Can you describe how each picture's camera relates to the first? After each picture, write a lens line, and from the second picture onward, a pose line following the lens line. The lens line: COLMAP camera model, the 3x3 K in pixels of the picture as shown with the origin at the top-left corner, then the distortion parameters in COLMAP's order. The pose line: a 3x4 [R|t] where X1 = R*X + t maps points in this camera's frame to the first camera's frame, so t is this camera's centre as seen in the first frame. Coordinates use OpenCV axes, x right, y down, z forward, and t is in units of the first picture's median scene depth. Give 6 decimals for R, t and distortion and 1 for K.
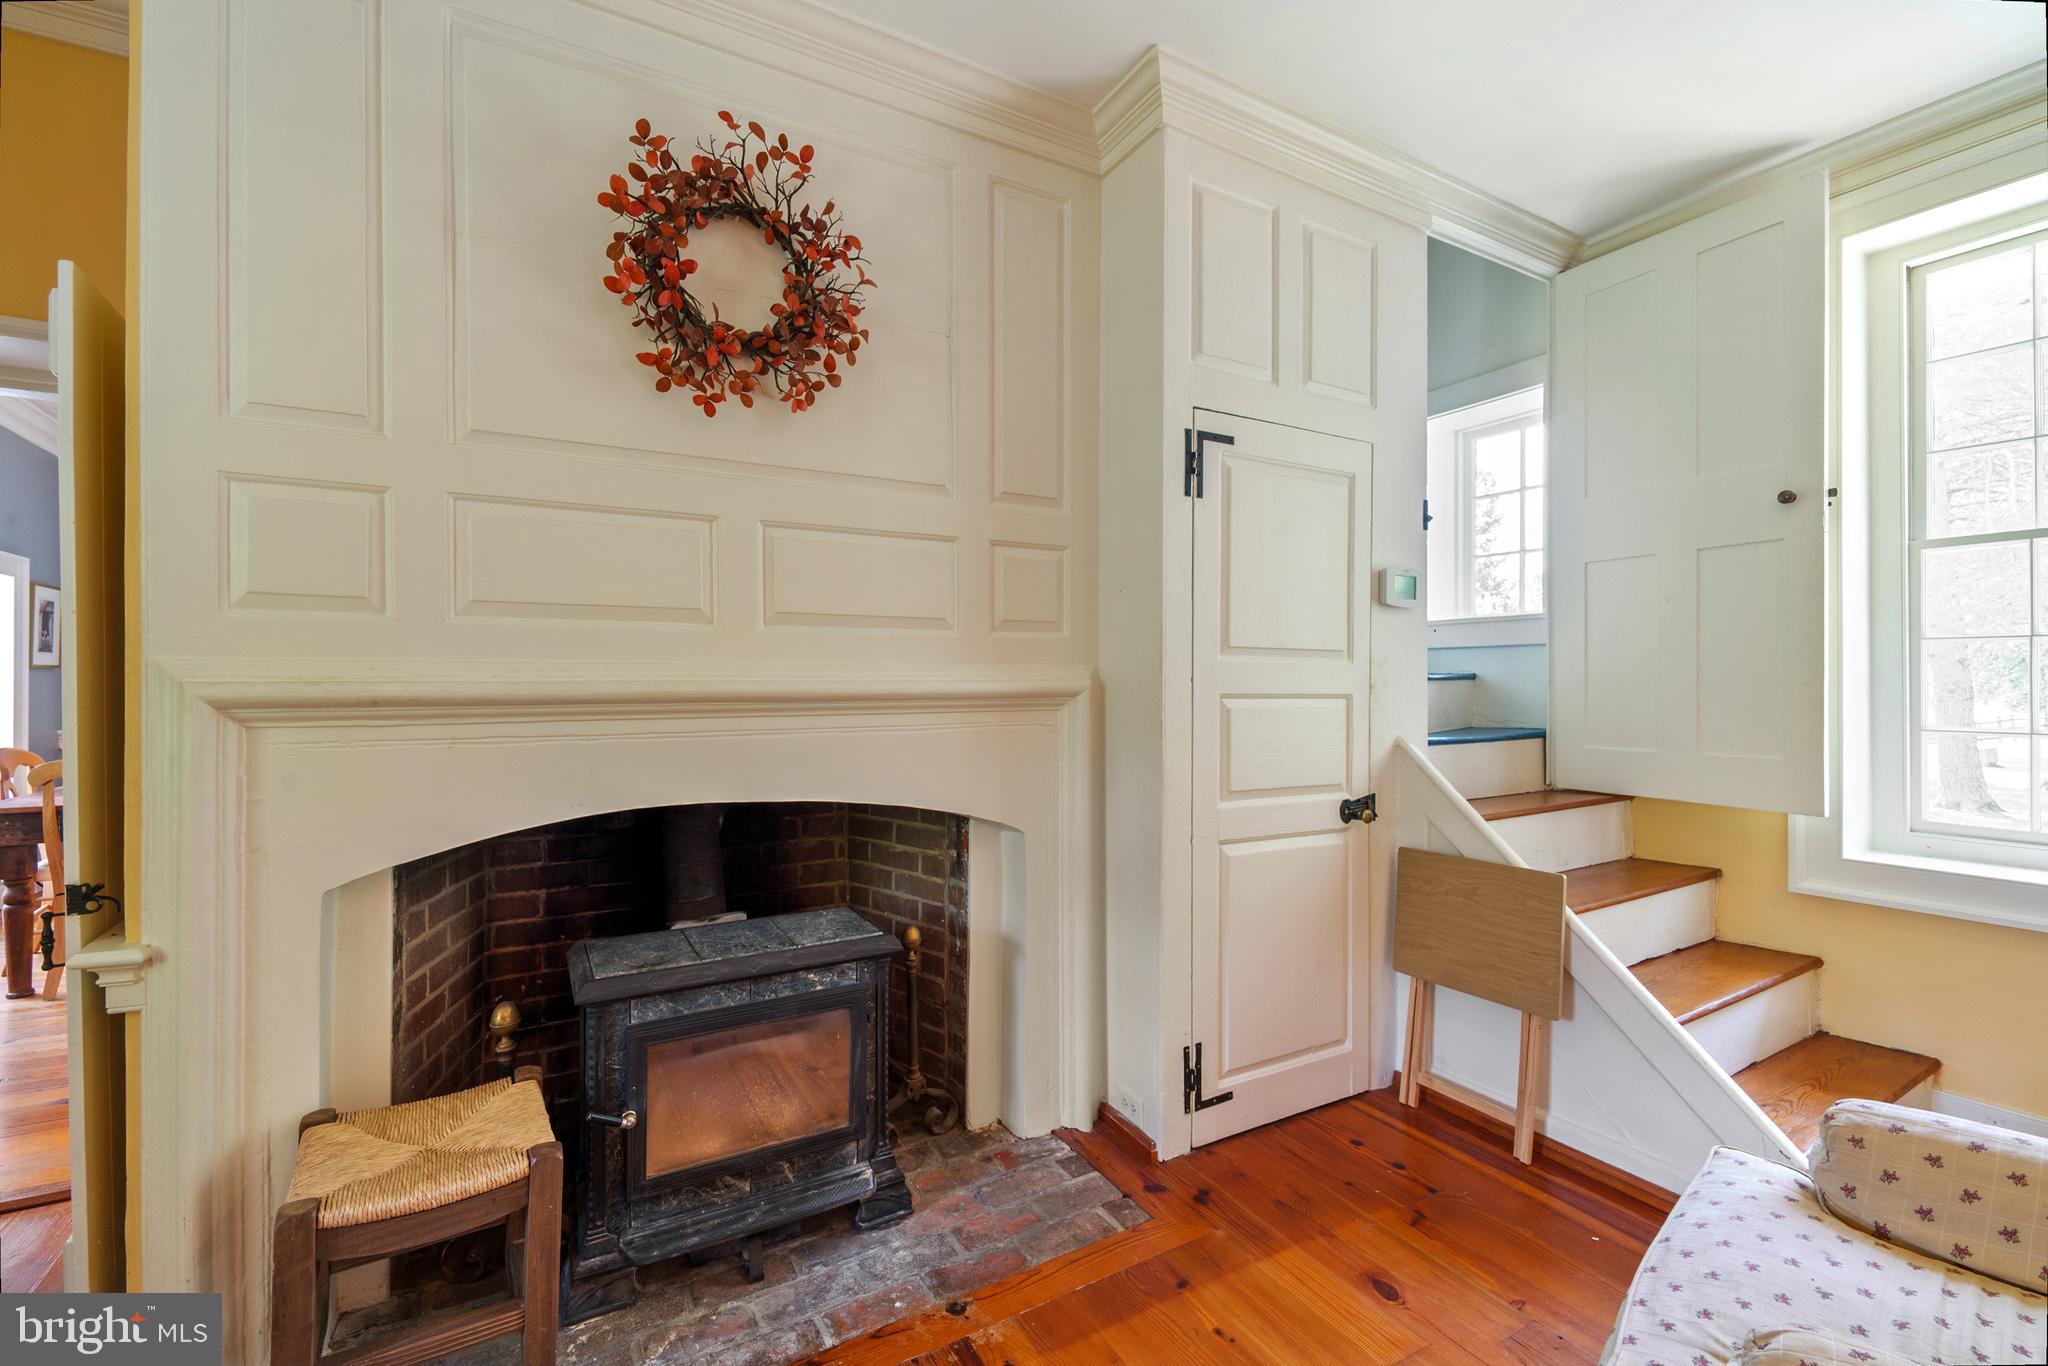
lens RADIAL K [[893.6, 0, 1004.3], [0, 893.6, 688.8], [0, 0, 1]] dist [0.004702, -0.001402]
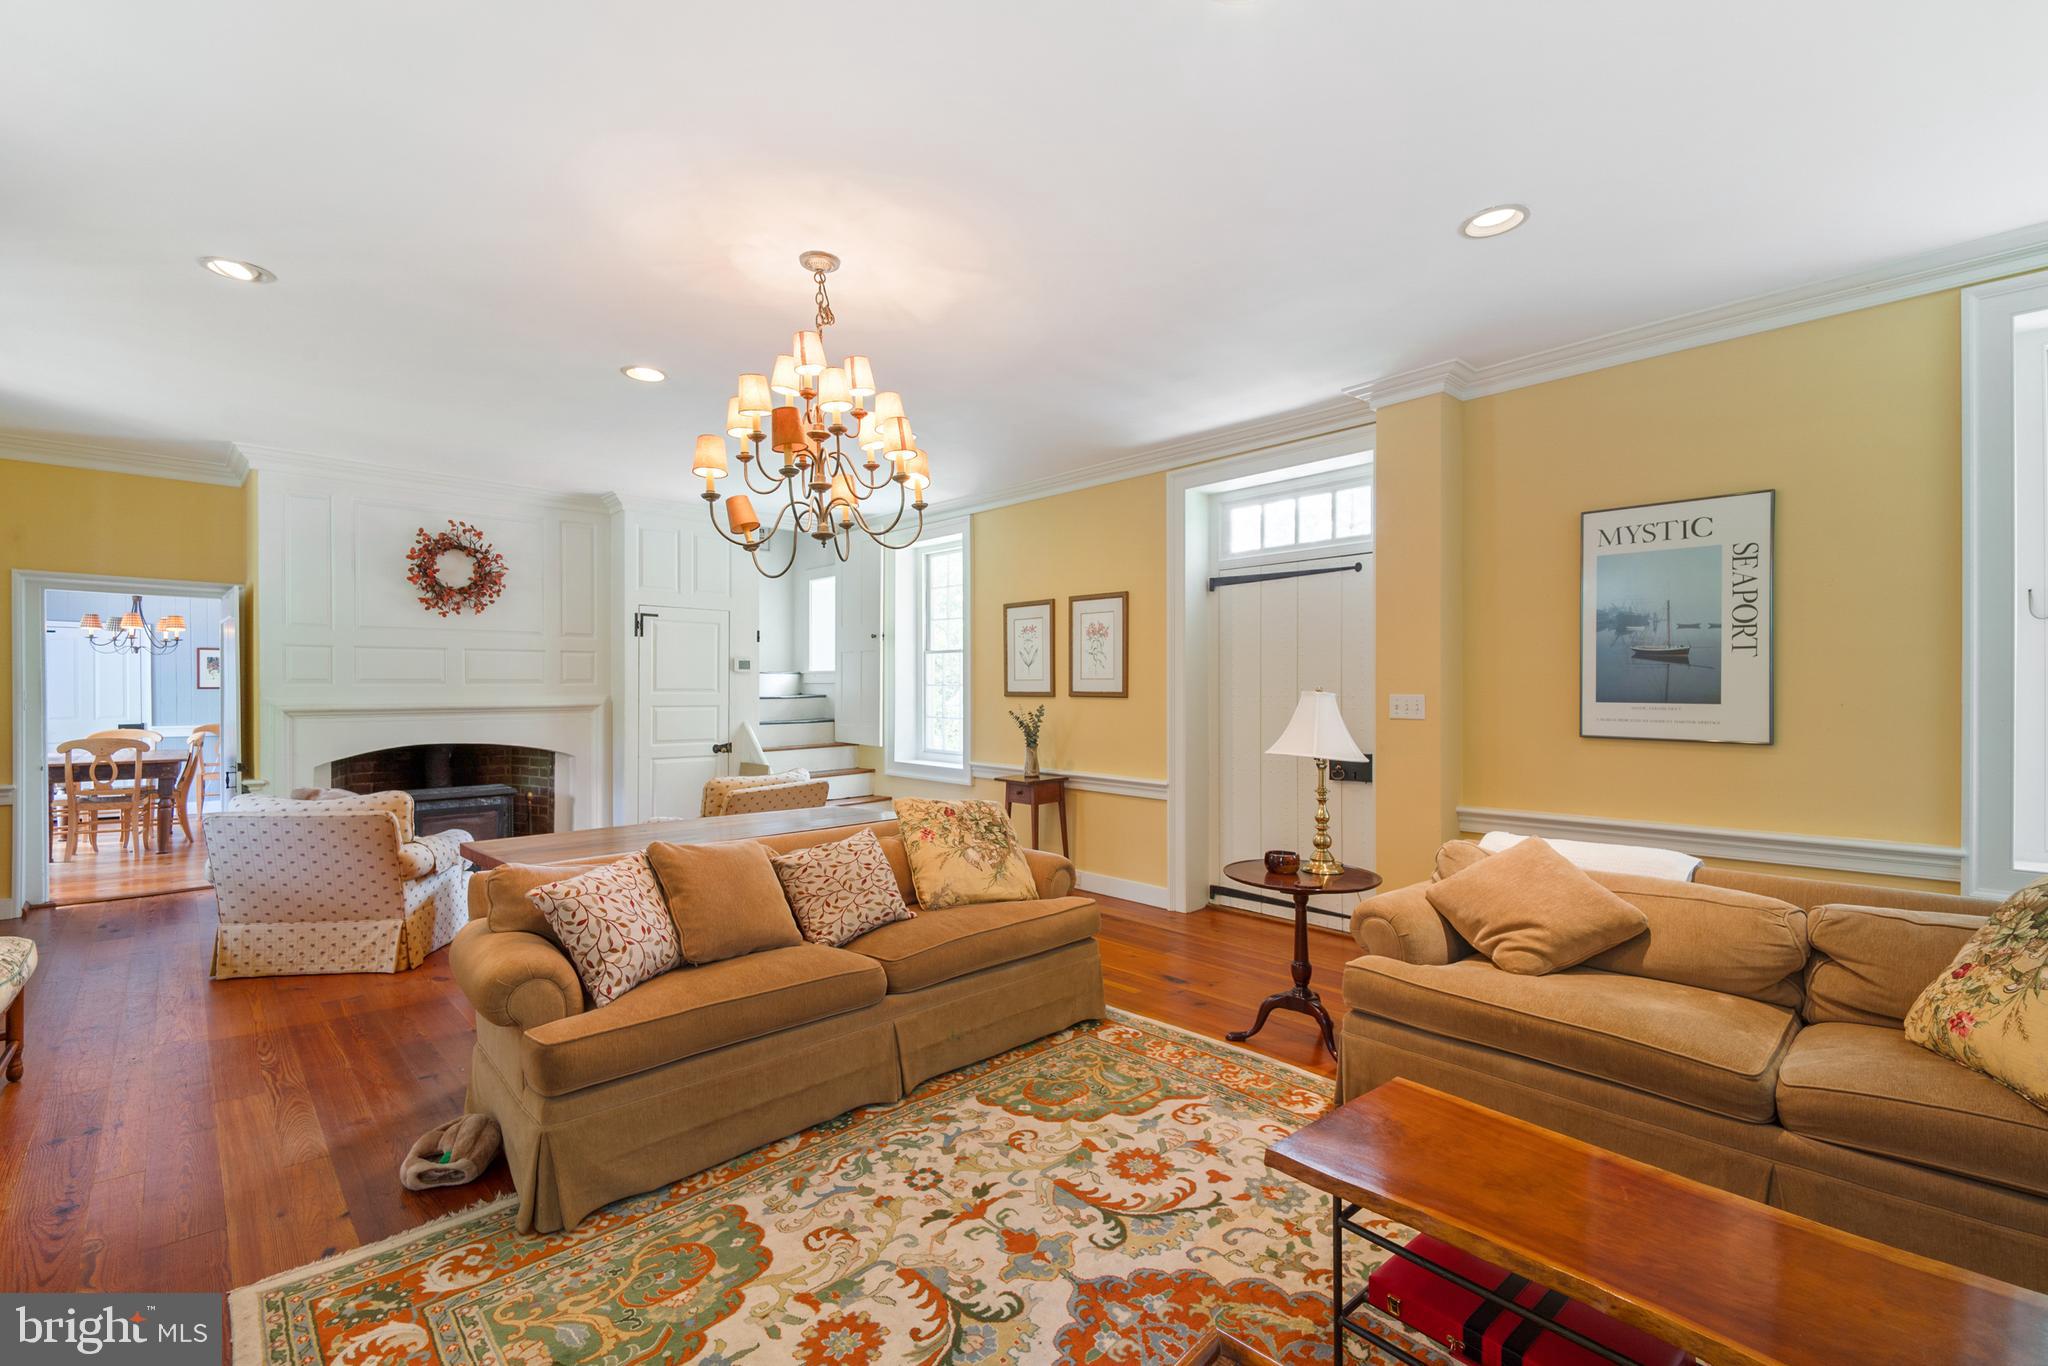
lens RADIAL K [[893.6, 0, 1033.9], [0, 893.6, 688.3], [0, 0, 1]] dist [0.004702, -0.001402]
pose [[0.966612, 0.000265, 0.256246, 0.776348], [-0.000022, 1.000000, -0.000951, -0.052201], [-0.256246, 0.000913, 0.966611, -2.304787]]
